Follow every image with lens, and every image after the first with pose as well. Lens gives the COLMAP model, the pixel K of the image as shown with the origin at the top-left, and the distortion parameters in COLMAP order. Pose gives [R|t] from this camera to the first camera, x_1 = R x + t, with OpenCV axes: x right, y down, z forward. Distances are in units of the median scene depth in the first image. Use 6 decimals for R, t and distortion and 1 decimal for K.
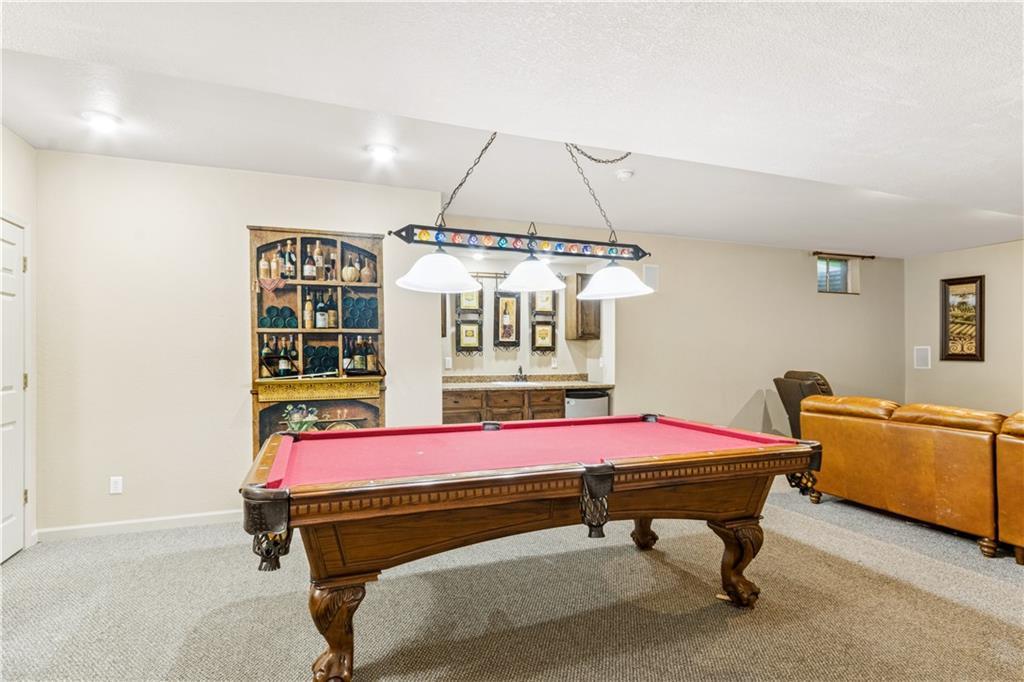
lens RADIAL K [[525.3, 0, 513.9], [0, 525.3, 347.2], [0, 0, 1]] dist [-0.005280, -0.000229]
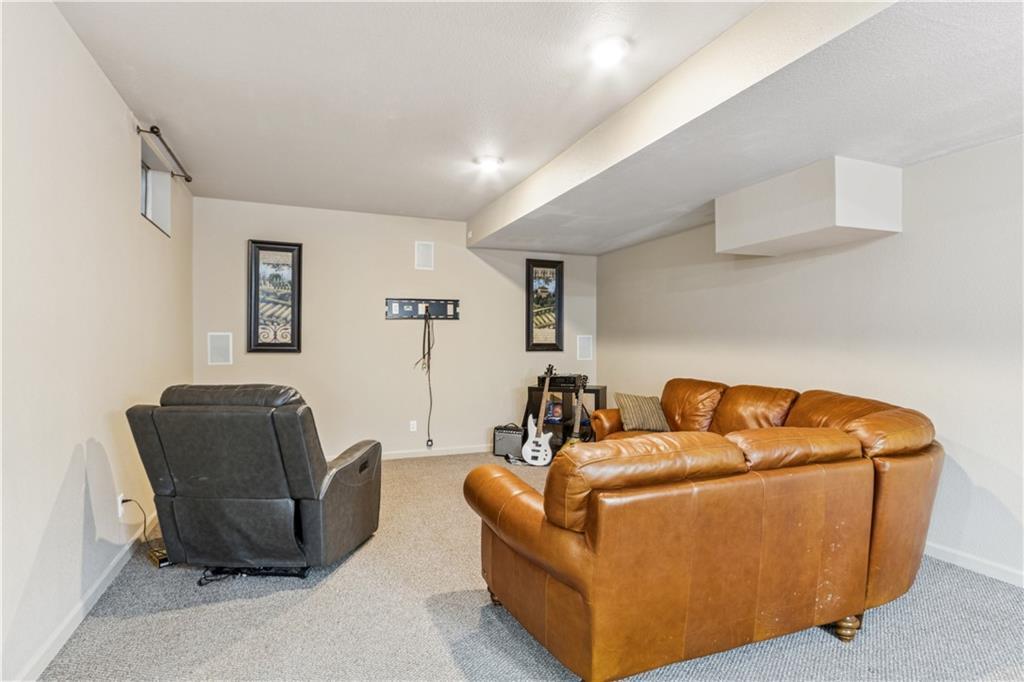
lens RADIAL K [[525.3, 0, 508.6], [0, 525.3, 340.8], [0, 0, 1]] dist [-0.005280, -0.000229]
pose [[0.003599, -0.001153, 0.999993, 0.101920], [-0.008865, 0.999960, 0.001184, 0.005530], [-0.999954, -0.008870, 0.003588, 0.665547]]
